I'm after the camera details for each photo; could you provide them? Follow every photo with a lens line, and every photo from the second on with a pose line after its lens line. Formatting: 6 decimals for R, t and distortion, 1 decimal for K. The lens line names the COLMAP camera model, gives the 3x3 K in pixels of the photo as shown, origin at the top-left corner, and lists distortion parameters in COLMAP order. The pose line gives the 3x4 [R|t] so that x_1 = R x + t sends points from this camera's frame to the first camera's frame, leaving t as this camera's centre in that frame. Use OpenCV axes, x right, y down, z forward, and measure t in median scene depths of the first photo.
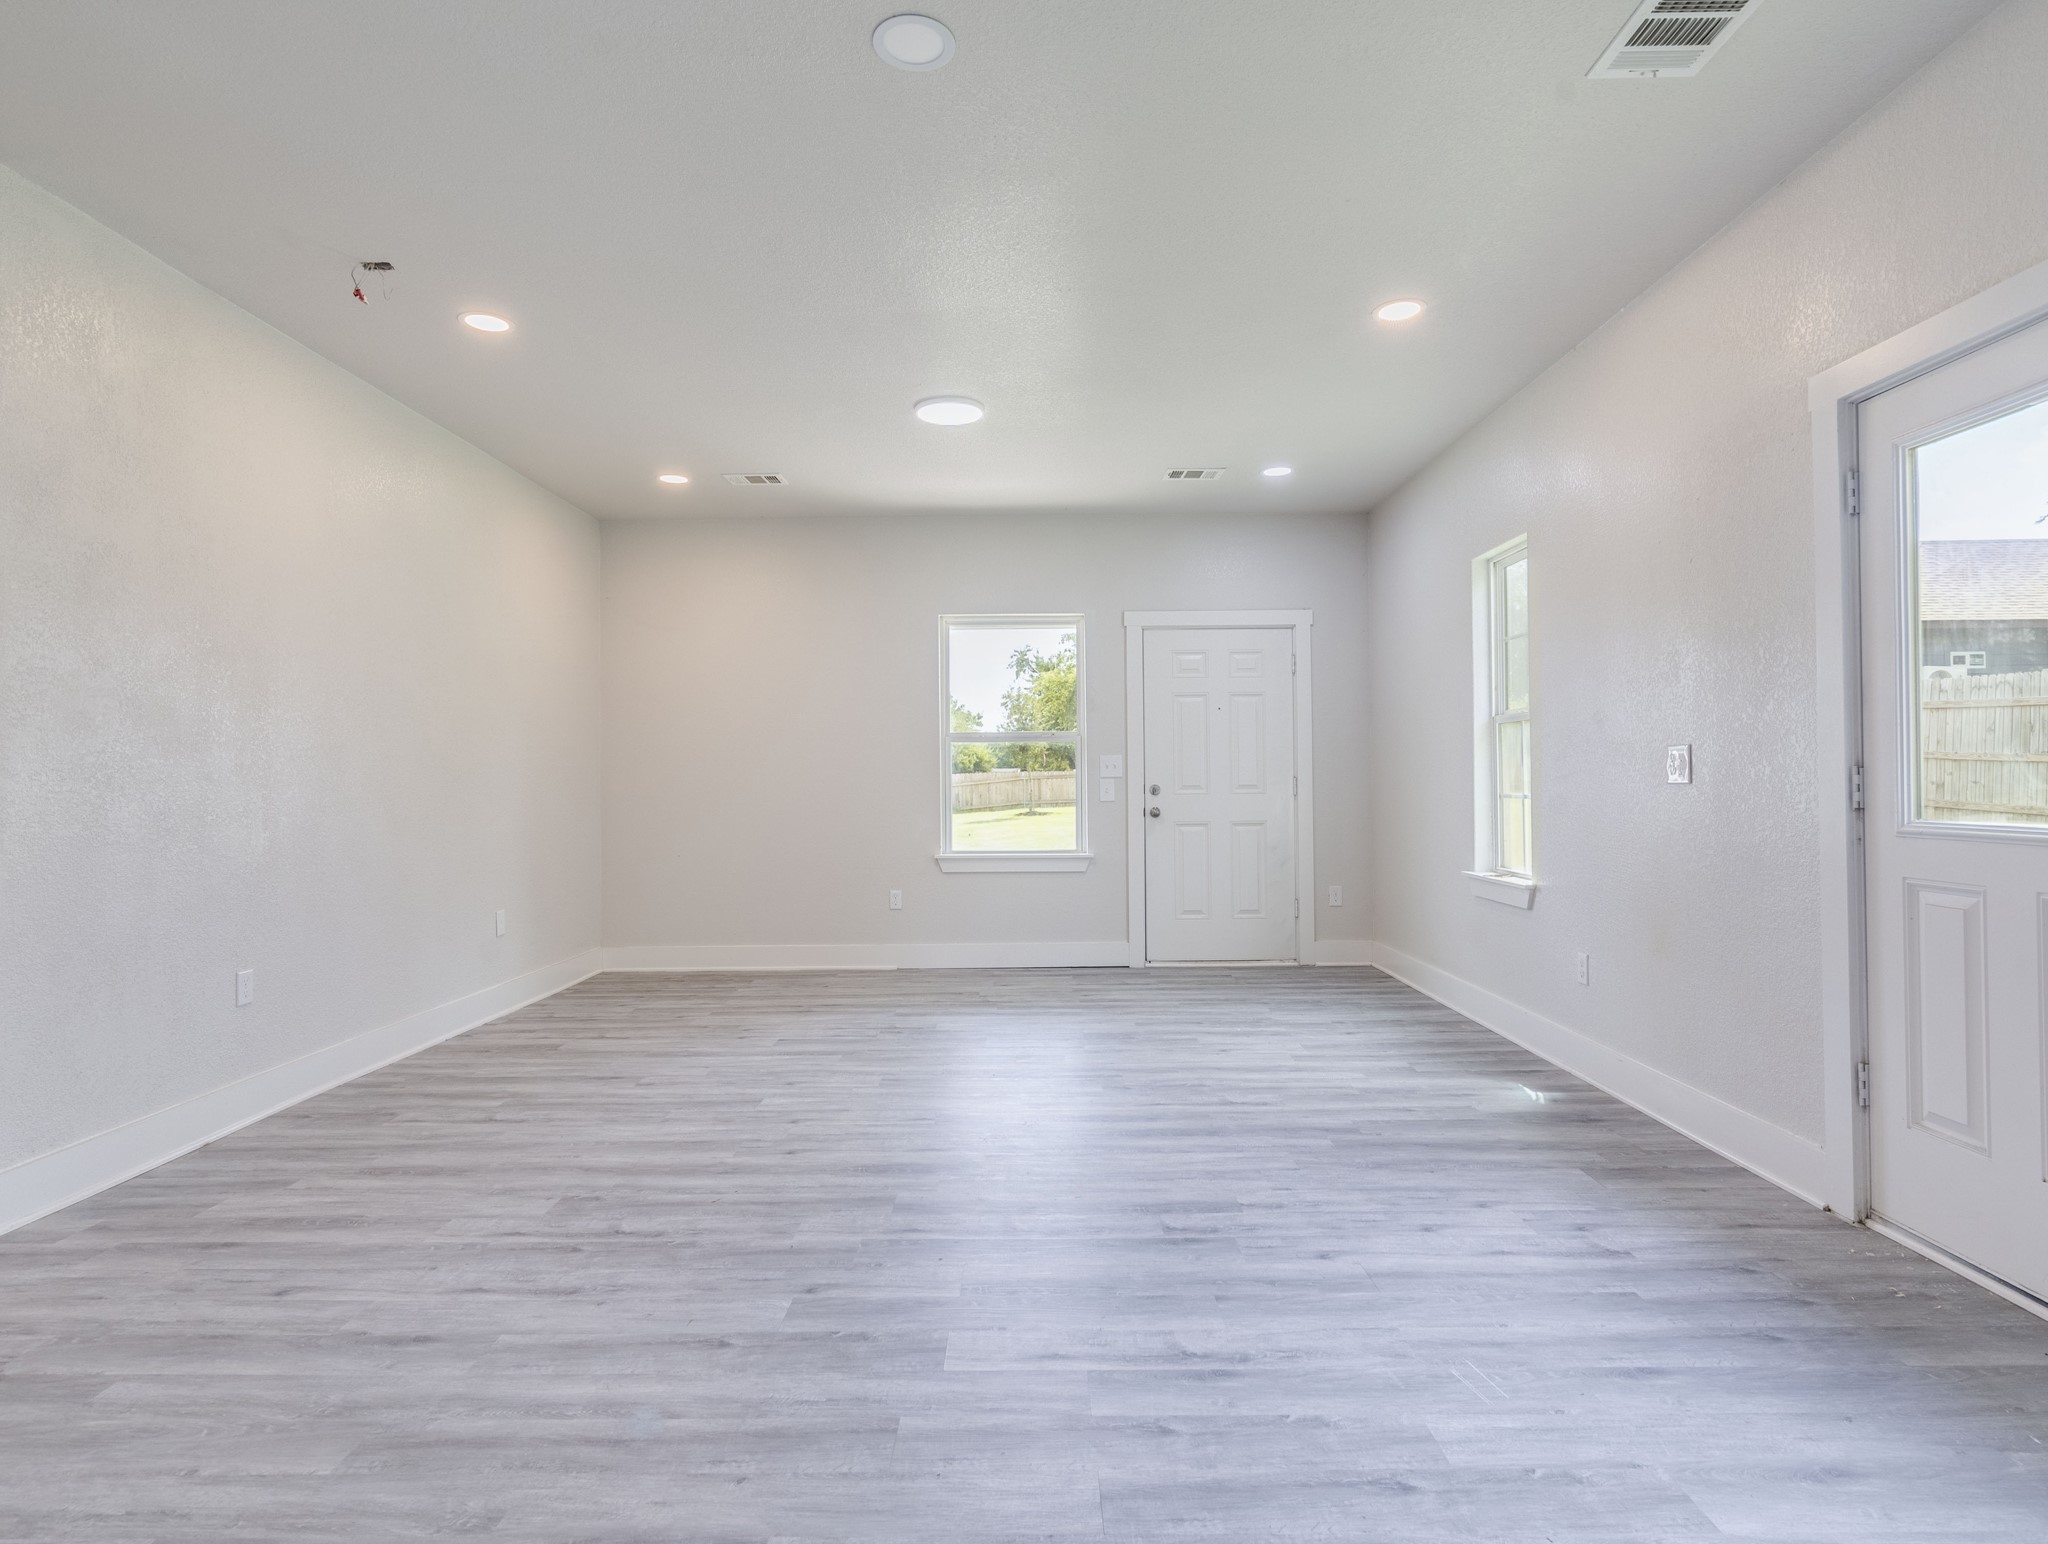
lens RADIAL K [[1077.5, 0, 1035.7], [0, 1077.5, 770.0], [0, 0, 1]] dist [-0.011017, 0.003804]
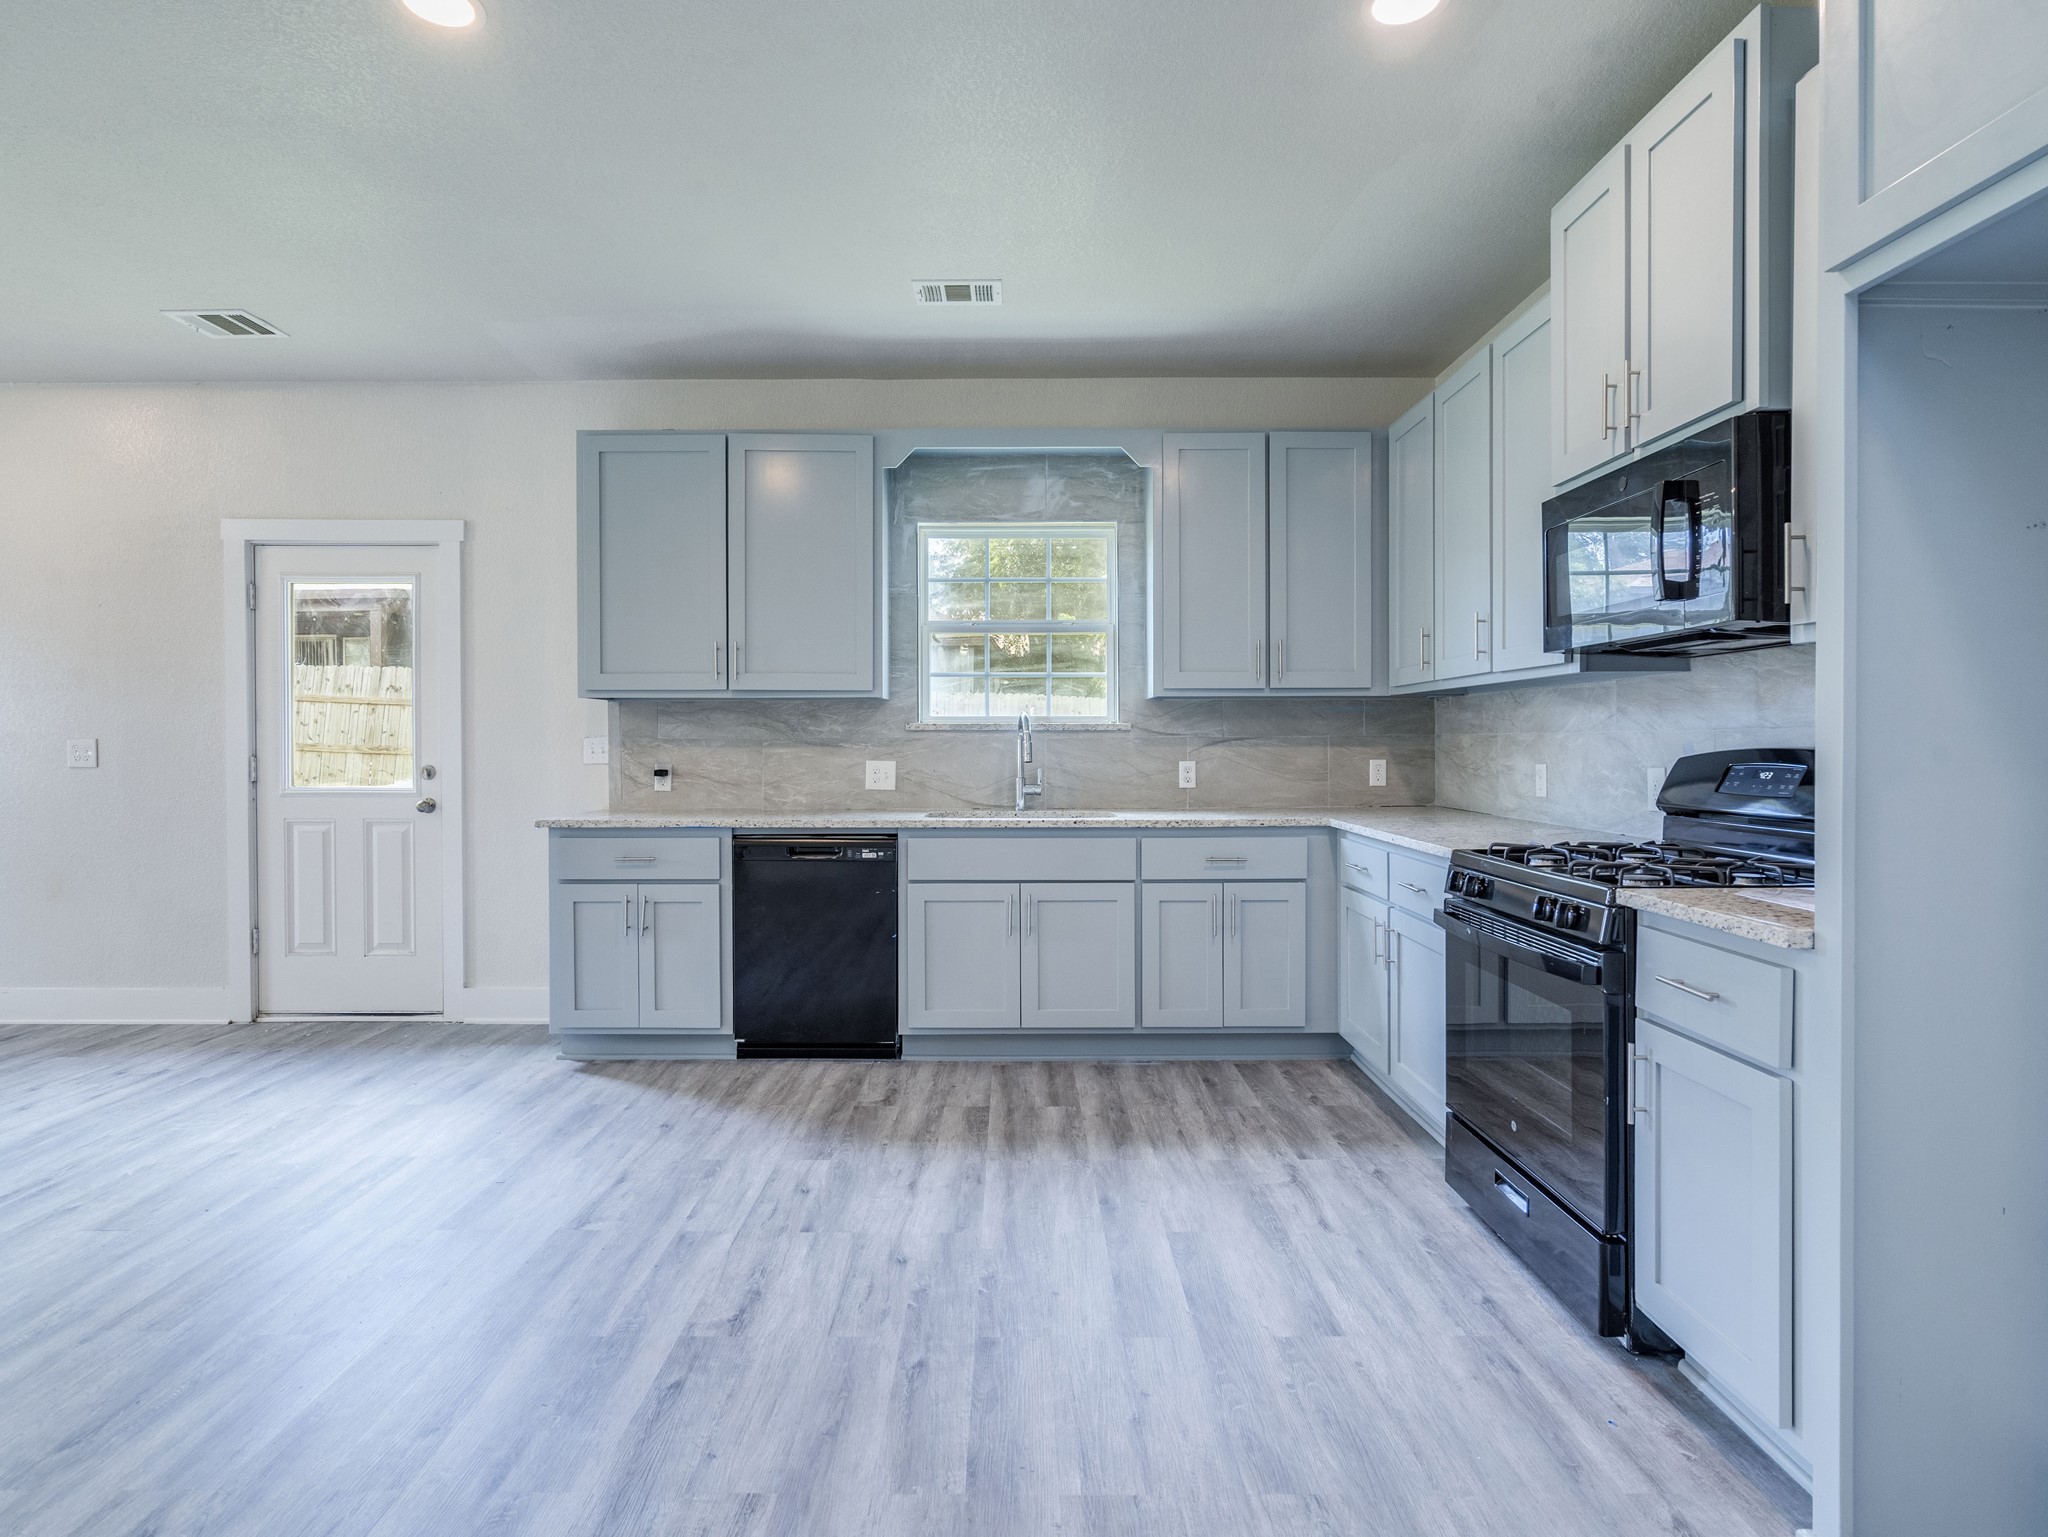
lens RADIAL K [[1066.0, 0, 1010.8], [0, 1066.0, 754.3], [0, 0, 1]] dist [-0.009290, 0.002801]
pose [[-0.000982, -0.003029, 0.999995, -0.776843], [-0.009850, 0.999947, 0.003019, -0.020749], [-0.999951, -0.009847, -0.001012, -0.175084]]
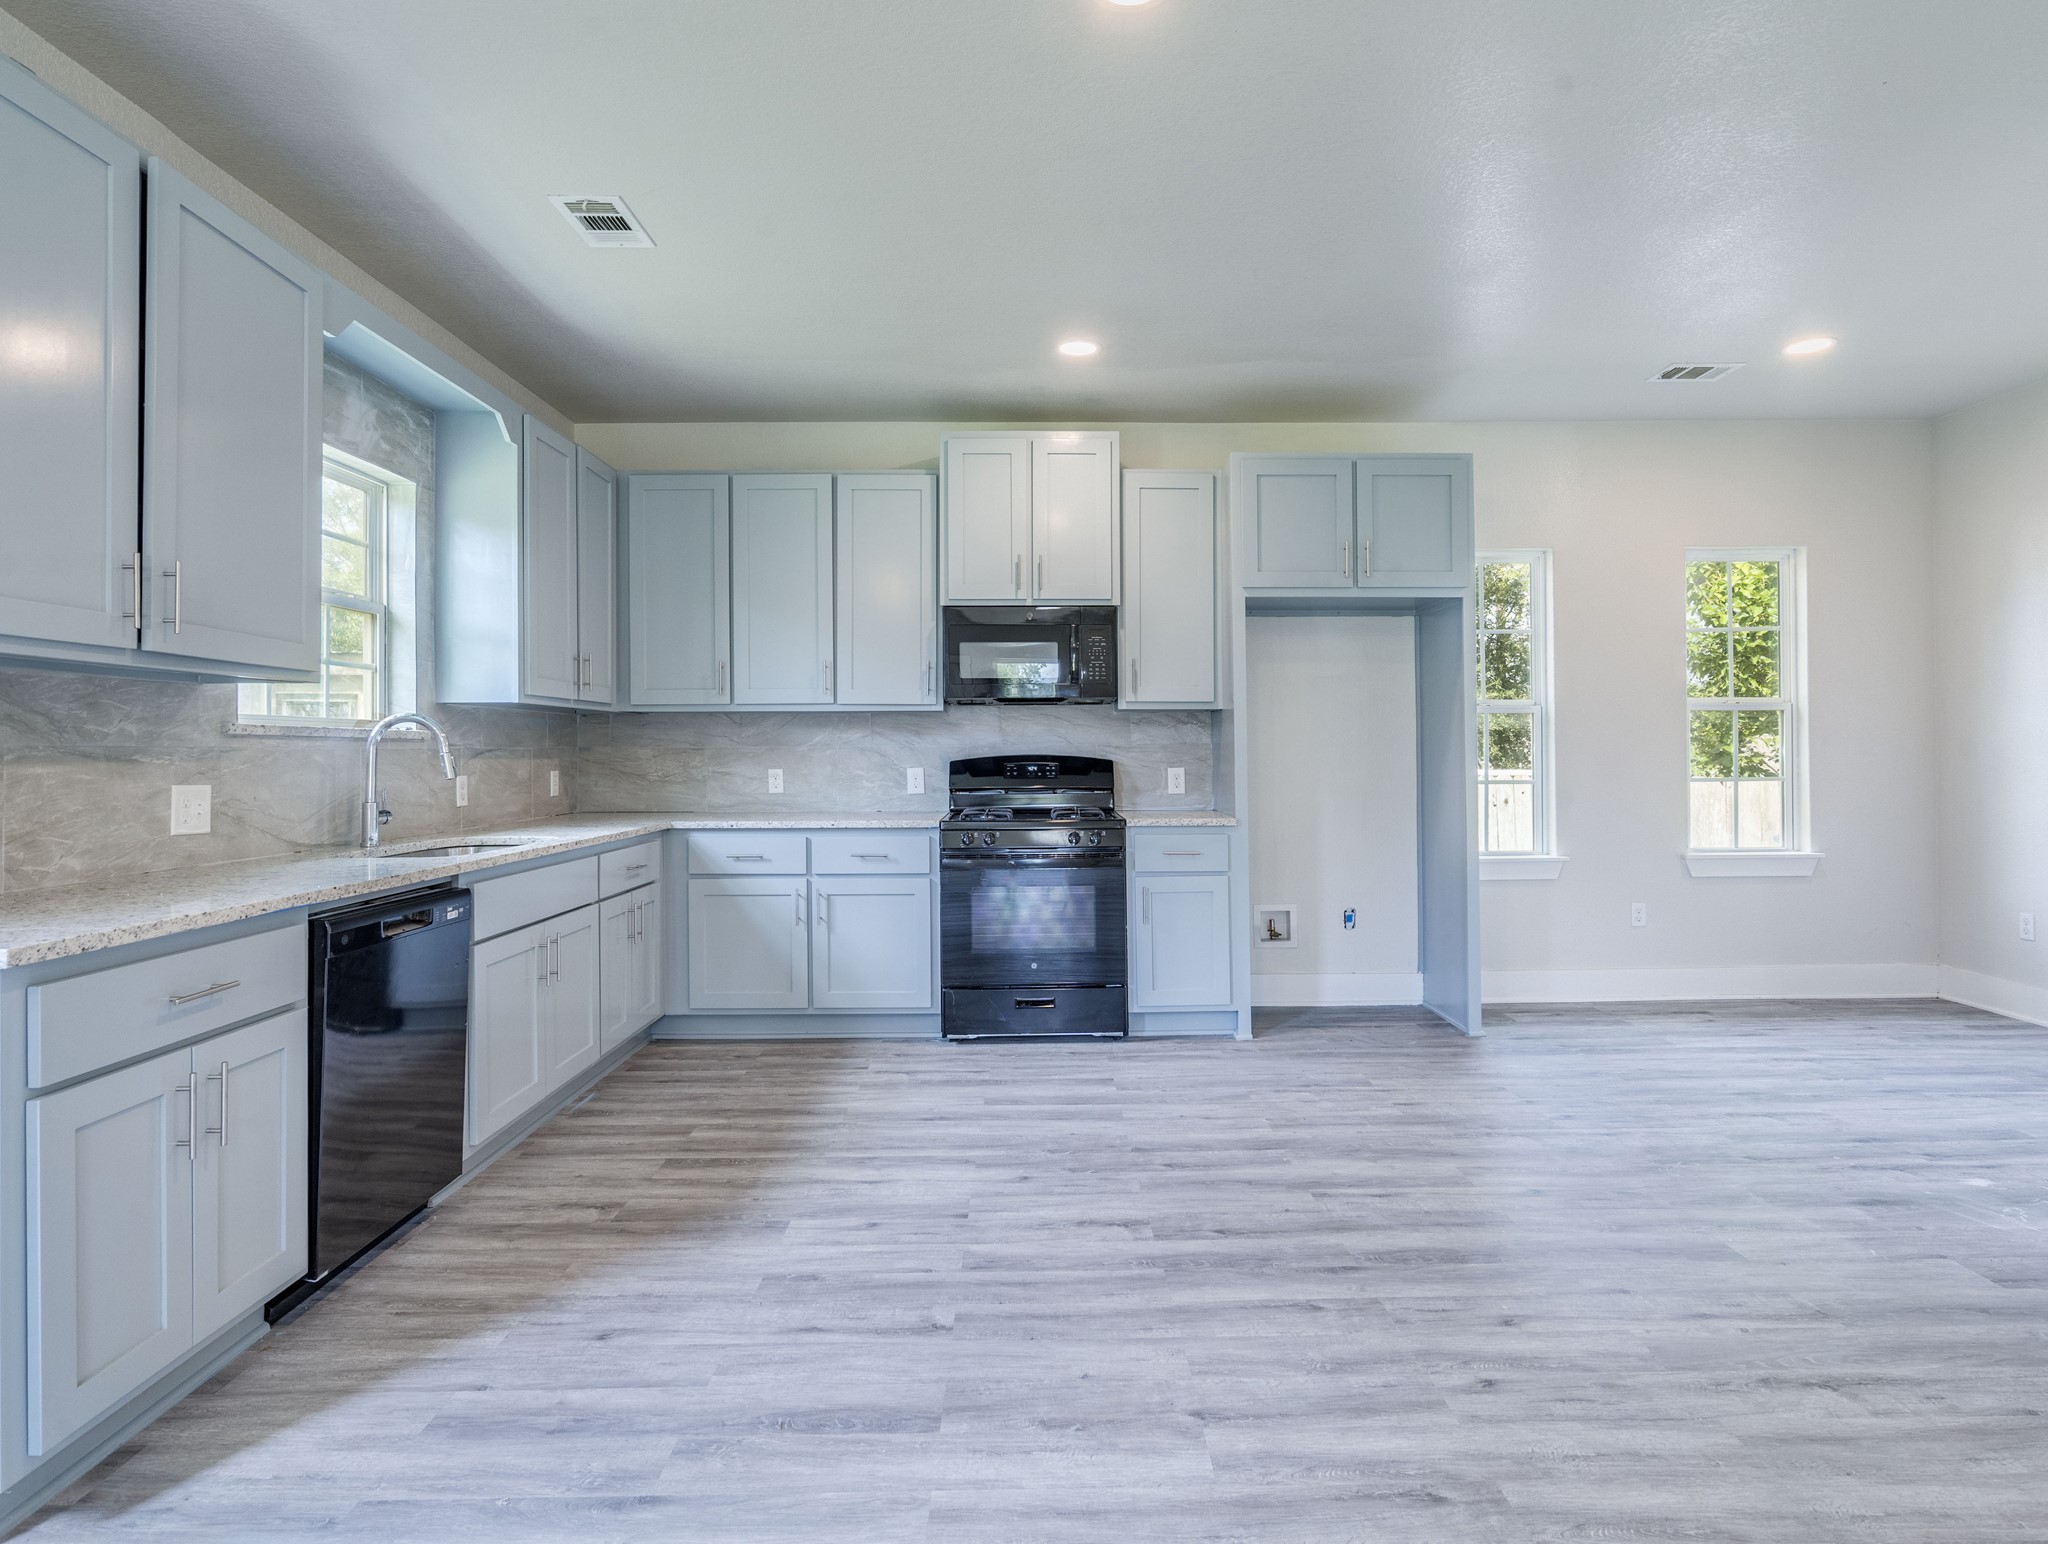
lens RADIAL K [[1077.5, 0, 1044.9], [0, 1077.5, 760.4], [0, 0, 1]] dist [-0.011017, 0.003804]
pose [[-0.999866, 0.013726, -0.008976, -0.028753], [0.013772, 0.999892, -0.005191, -0.012271], [0.008904, -0.005314, -0.999946, 0.838331]]
